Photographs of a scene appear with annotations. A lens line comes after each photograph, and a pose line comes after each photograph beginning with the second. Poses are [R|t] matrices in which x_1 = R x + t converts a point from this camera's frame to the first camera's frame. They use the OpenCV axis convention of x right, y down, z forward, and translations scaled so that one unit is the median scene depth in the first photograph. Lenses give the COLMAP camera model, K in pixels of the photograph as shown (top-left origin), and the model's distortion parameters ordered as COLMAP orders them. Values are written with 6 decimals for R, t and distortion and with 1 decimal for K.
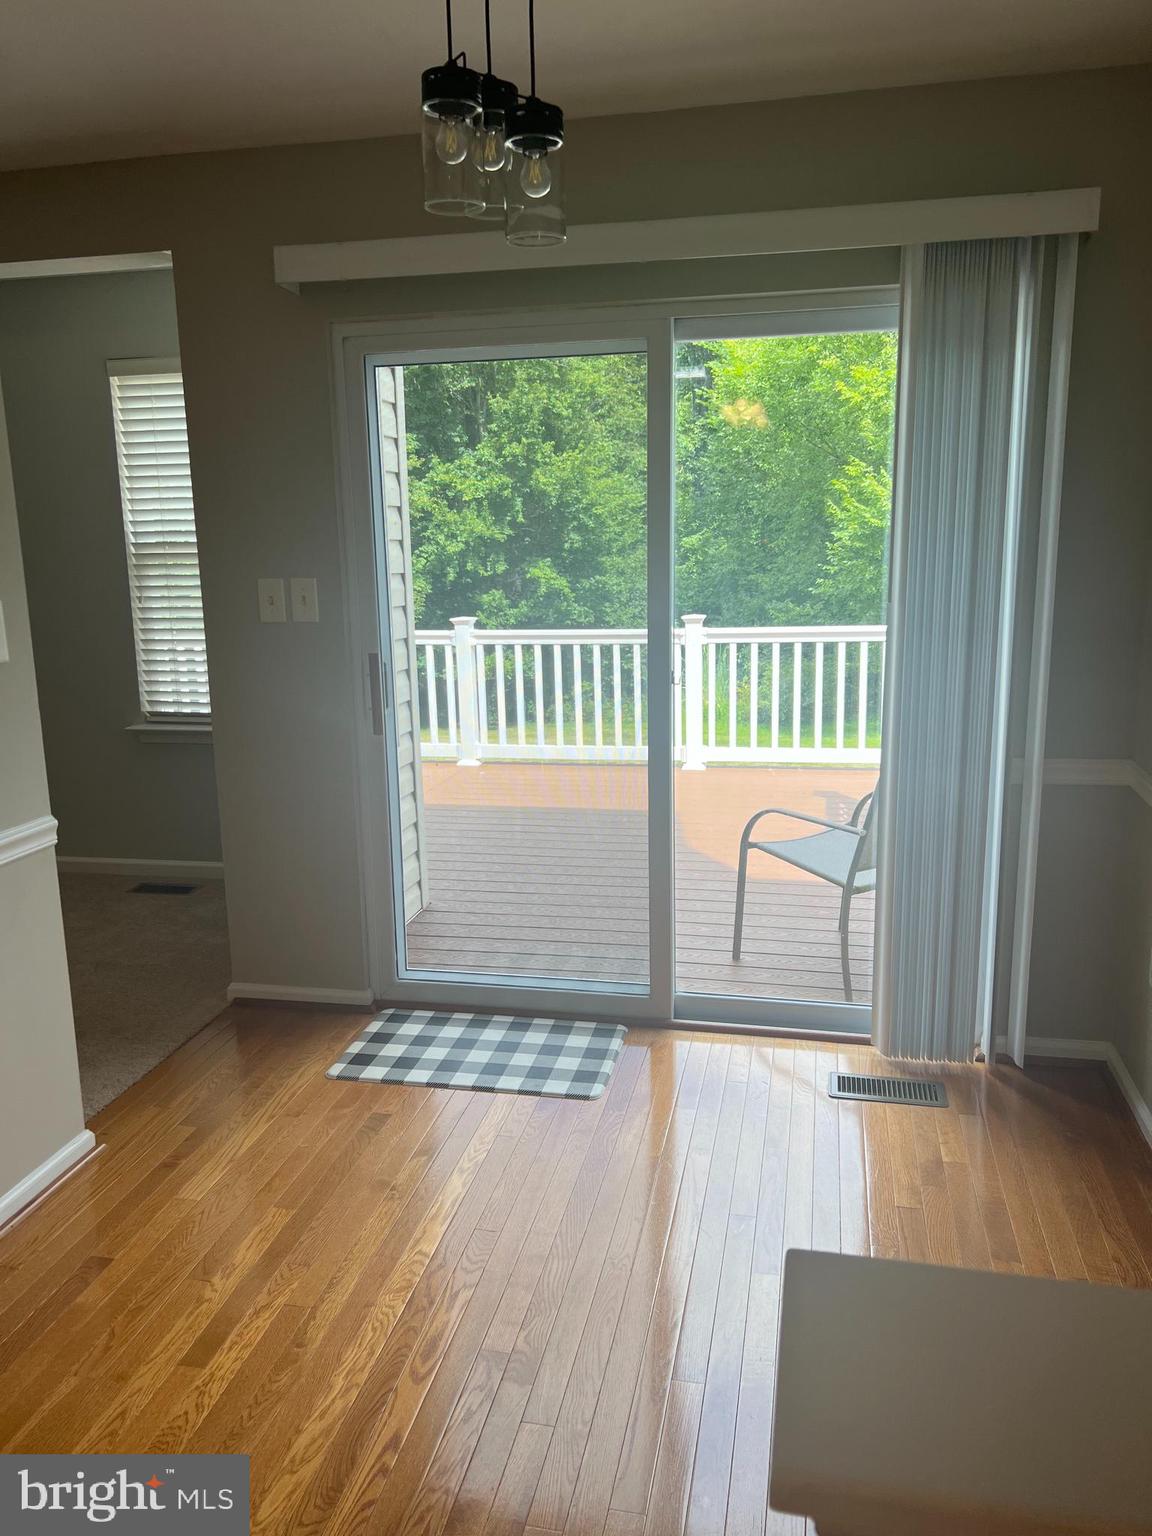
lens RADIAL K [[1175.4, 0, 571.9], [0, 1175.4, 799.0], [0, 0, 1]] dist [0.001850, -0.000262]
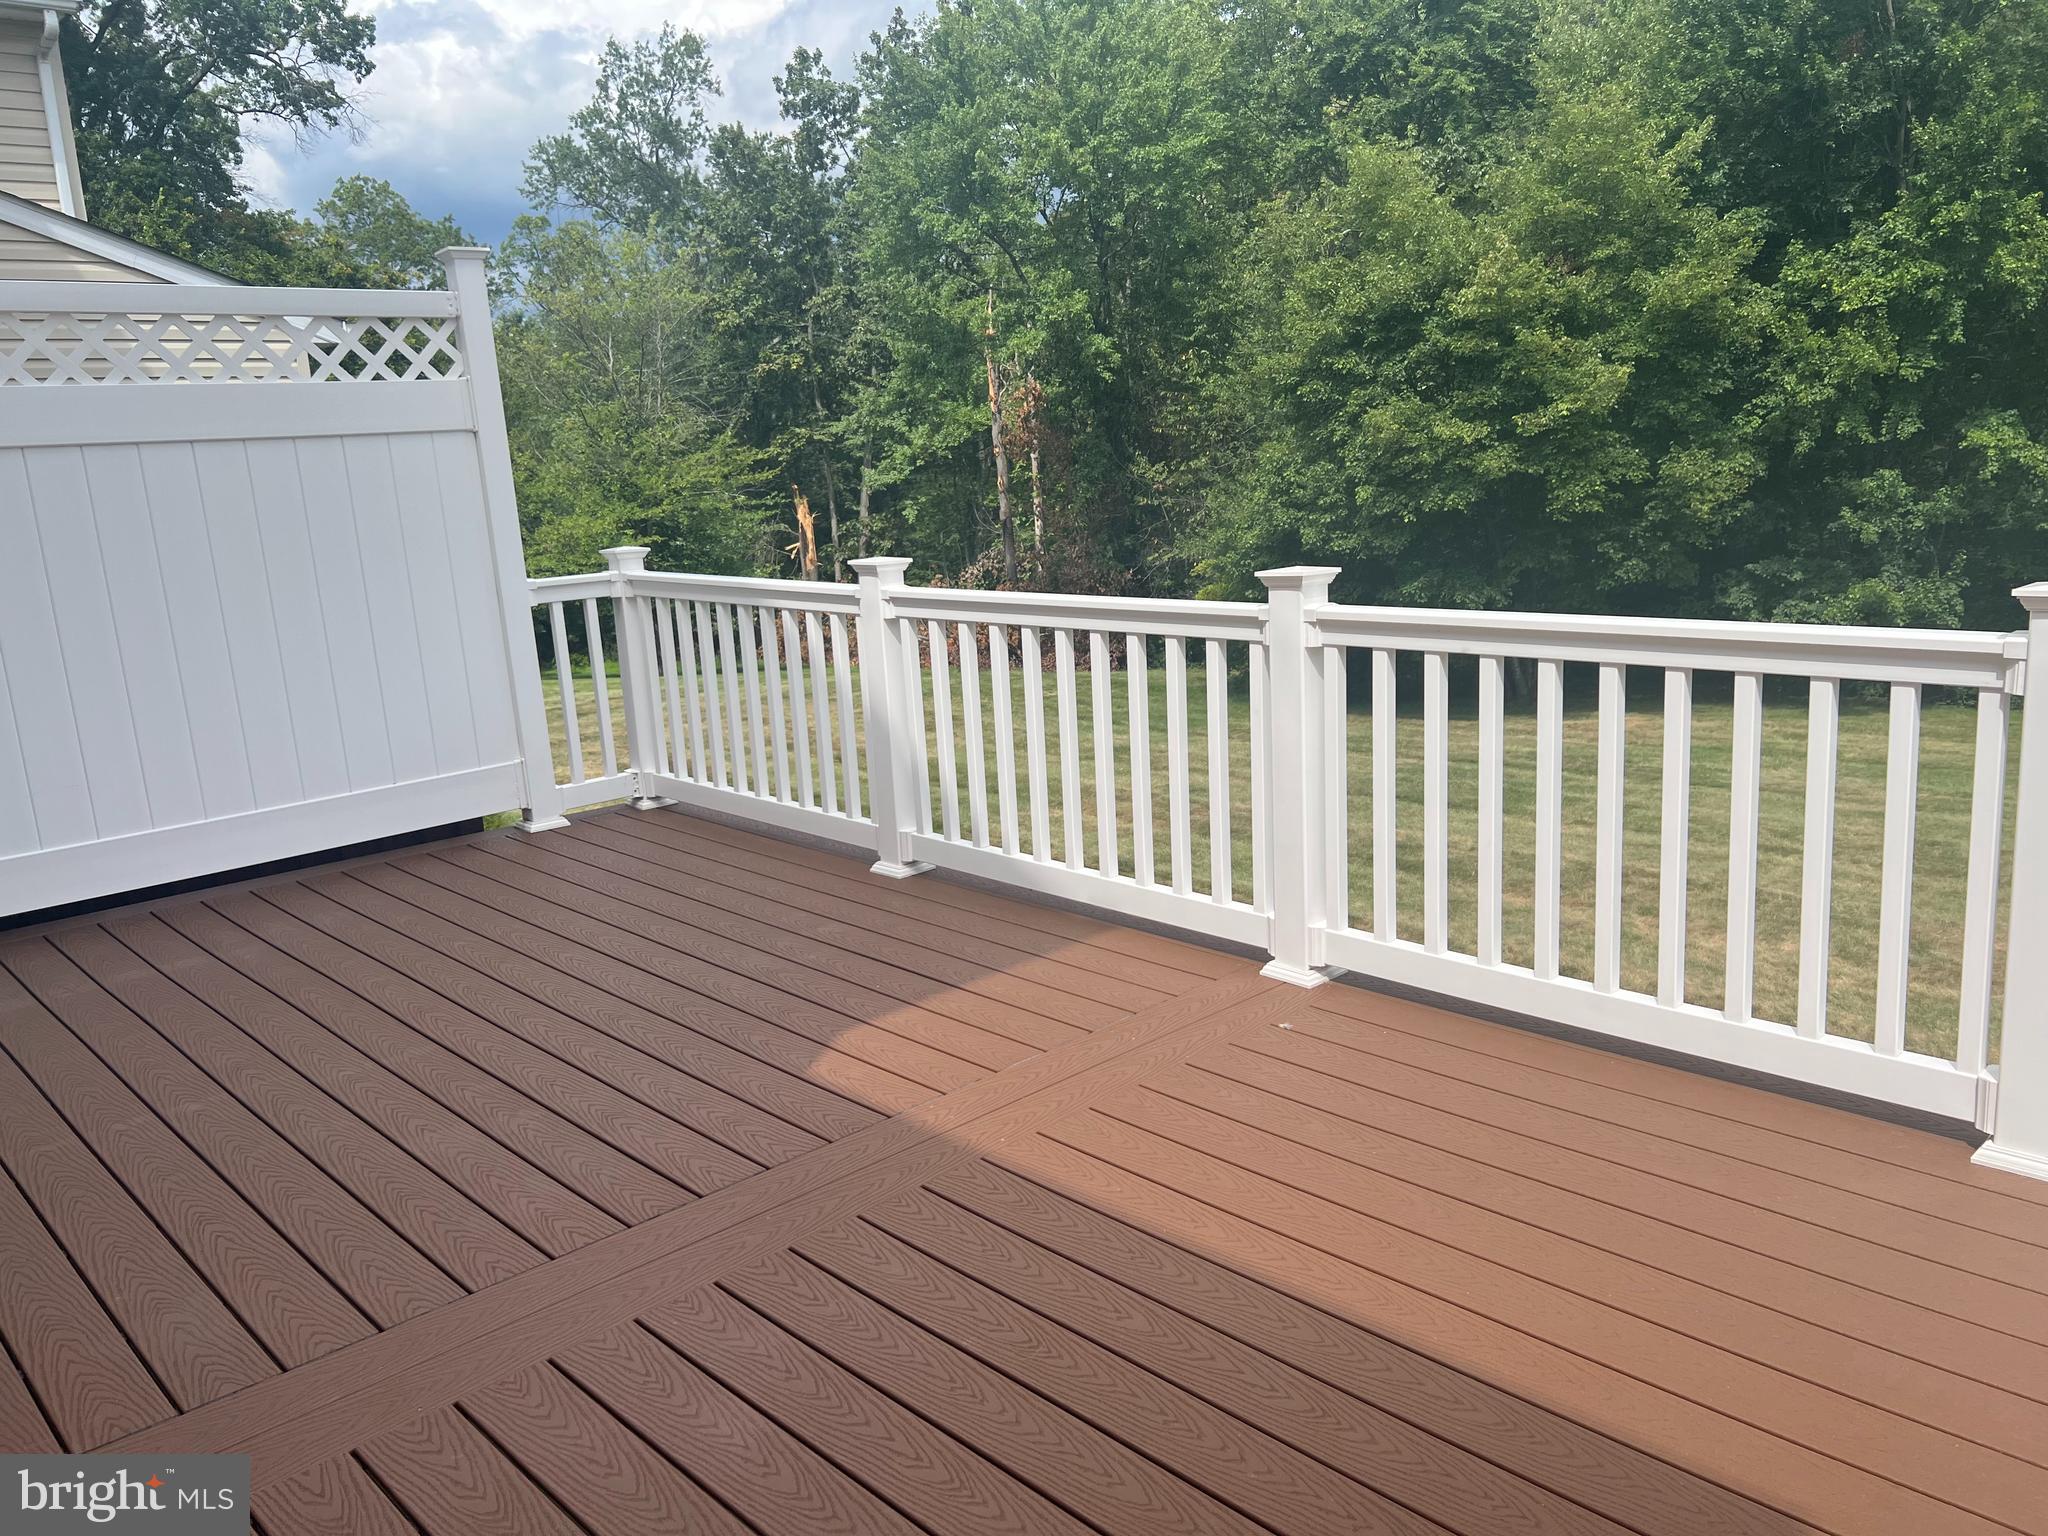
lens RADIAL K [[1555.9, 0, 1034.8], [0, 1555.9, 750.3], [0, 0, 1]] dist [0.076016, -0.077251]
pose [[0.828125, 0.082941, -0.554373, 0.026832], [-0.083713, 0.996201, 0.023993, -0.026317], [0.554257, 0.026539, 0.831922, 0.142964]]
